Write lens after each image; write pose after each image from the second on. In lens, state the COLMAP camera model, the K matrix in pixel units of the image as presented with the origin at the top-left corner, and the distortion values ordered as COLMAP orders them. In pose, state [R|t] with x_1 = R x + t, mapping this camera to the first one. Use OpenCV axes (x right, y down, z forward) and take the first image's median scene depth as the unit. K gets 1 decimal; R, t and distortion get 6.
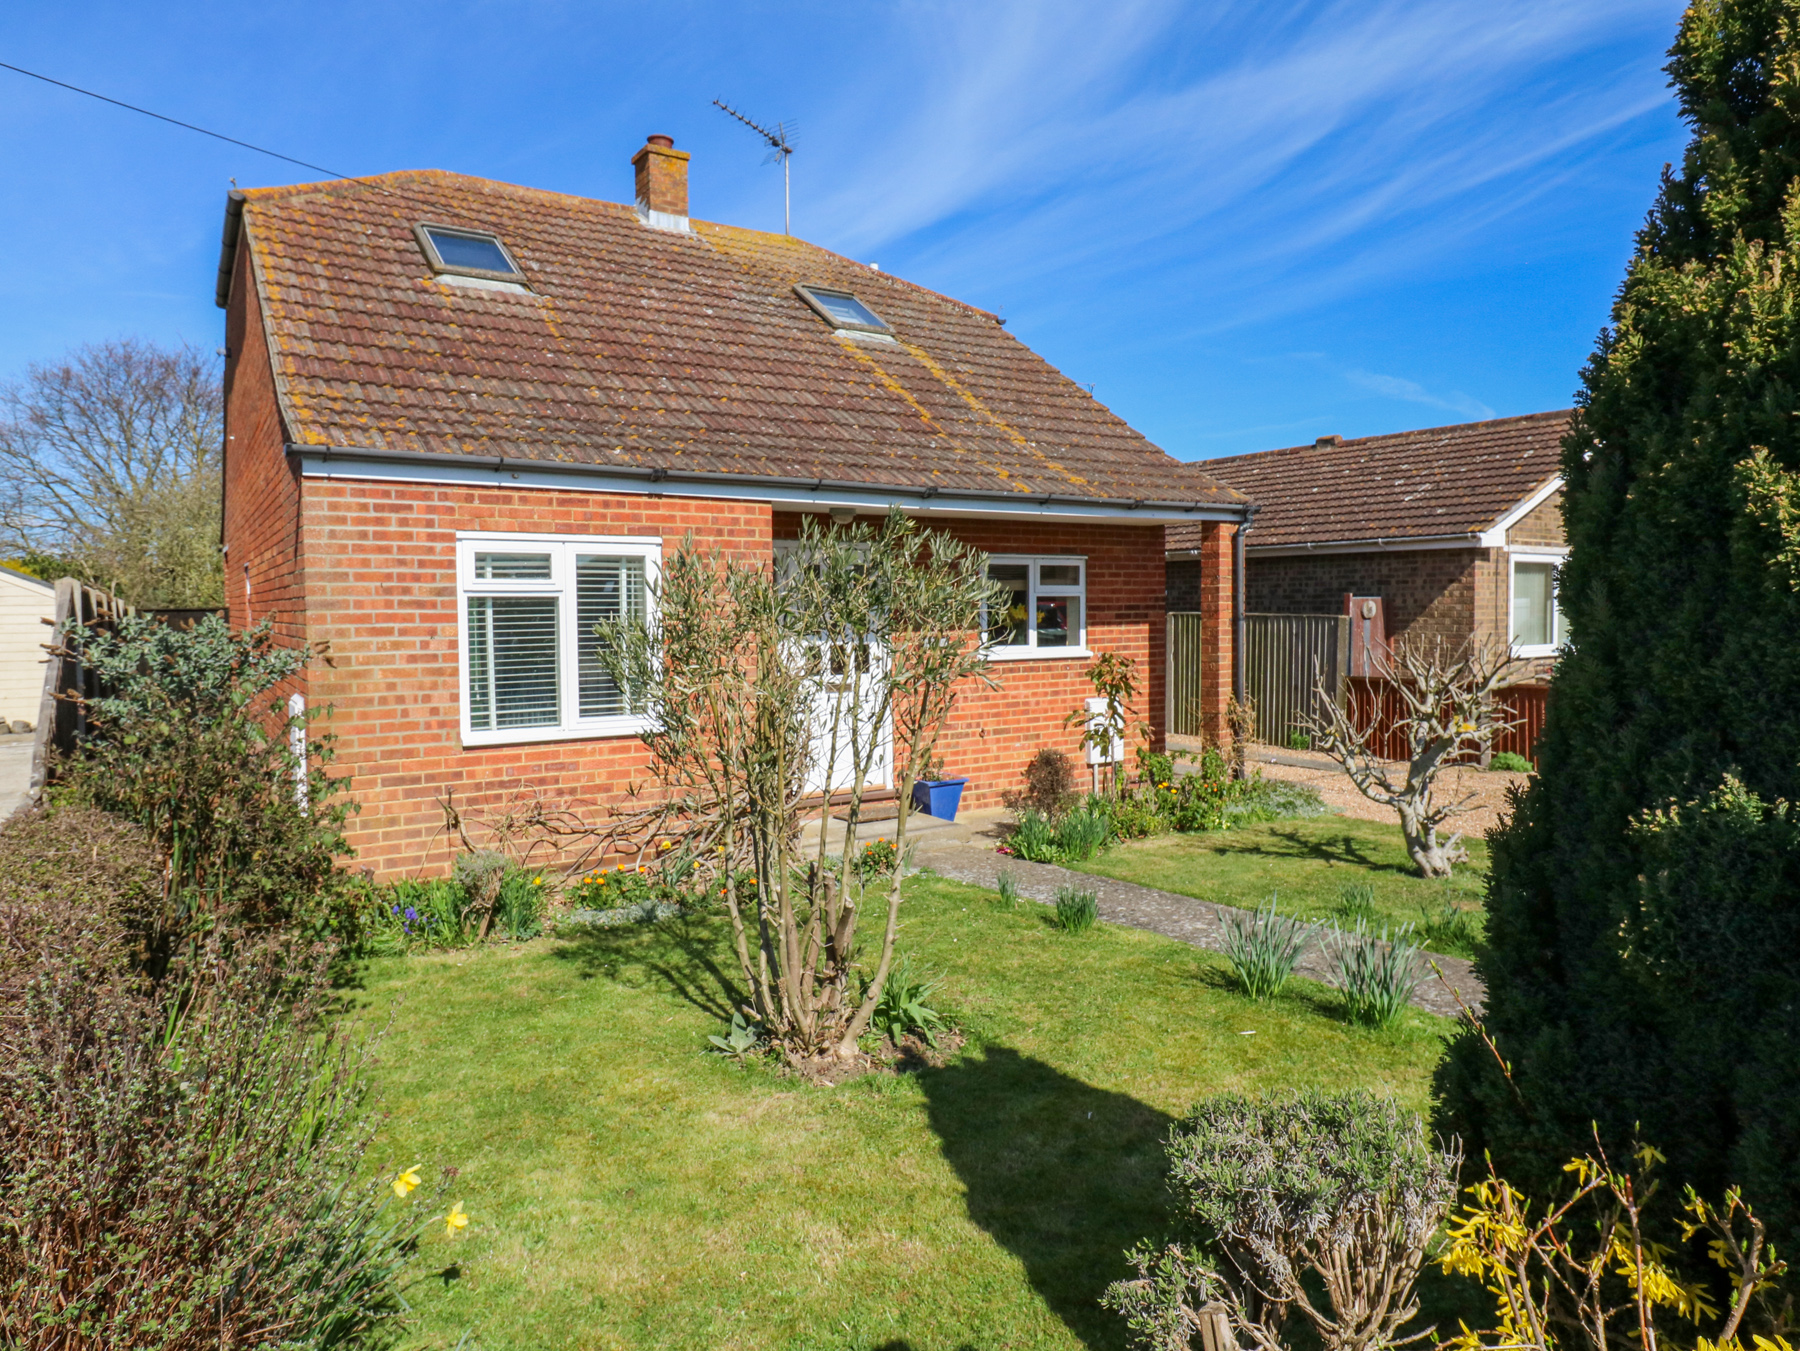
lens RADIAL K [[1209.7, 0, 898.5], [0, 1209.7, 639.5], [0, 0, 1]] dist [-0.003487, -0.000297]
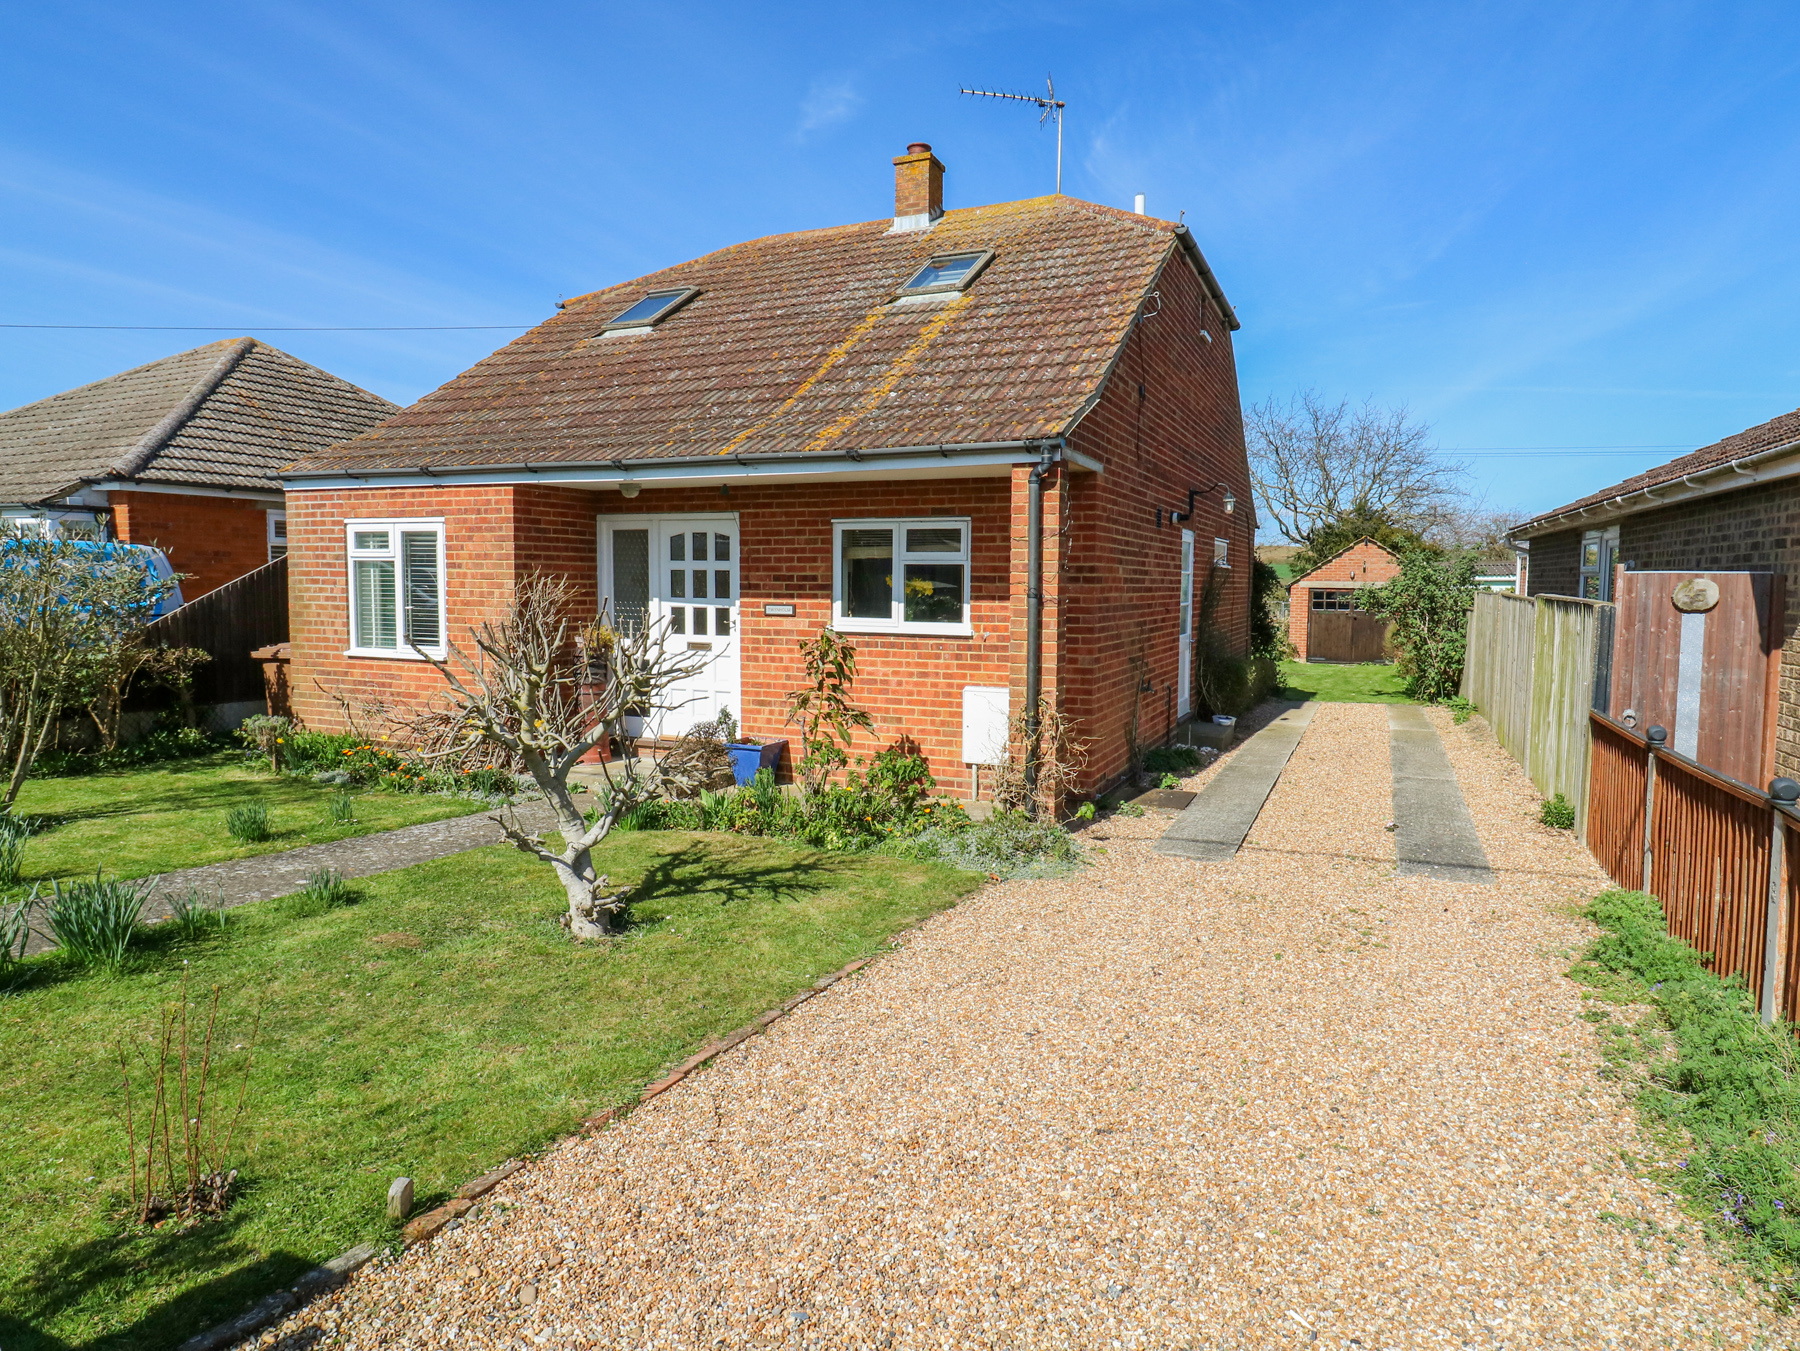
lens RADIAL K [[1071.8, 0, 899.4], [0, 1071.8, 653.7], [0, 0, 1]] dist [0.005454, -0.015443]
pose [[0.516038, 0.072608, -0.853483, 1.050869], [-0.038664, 0.997360, 0.061470, -0.024457], [0.855692, 0.001278, 0.517483, 0.778065]]
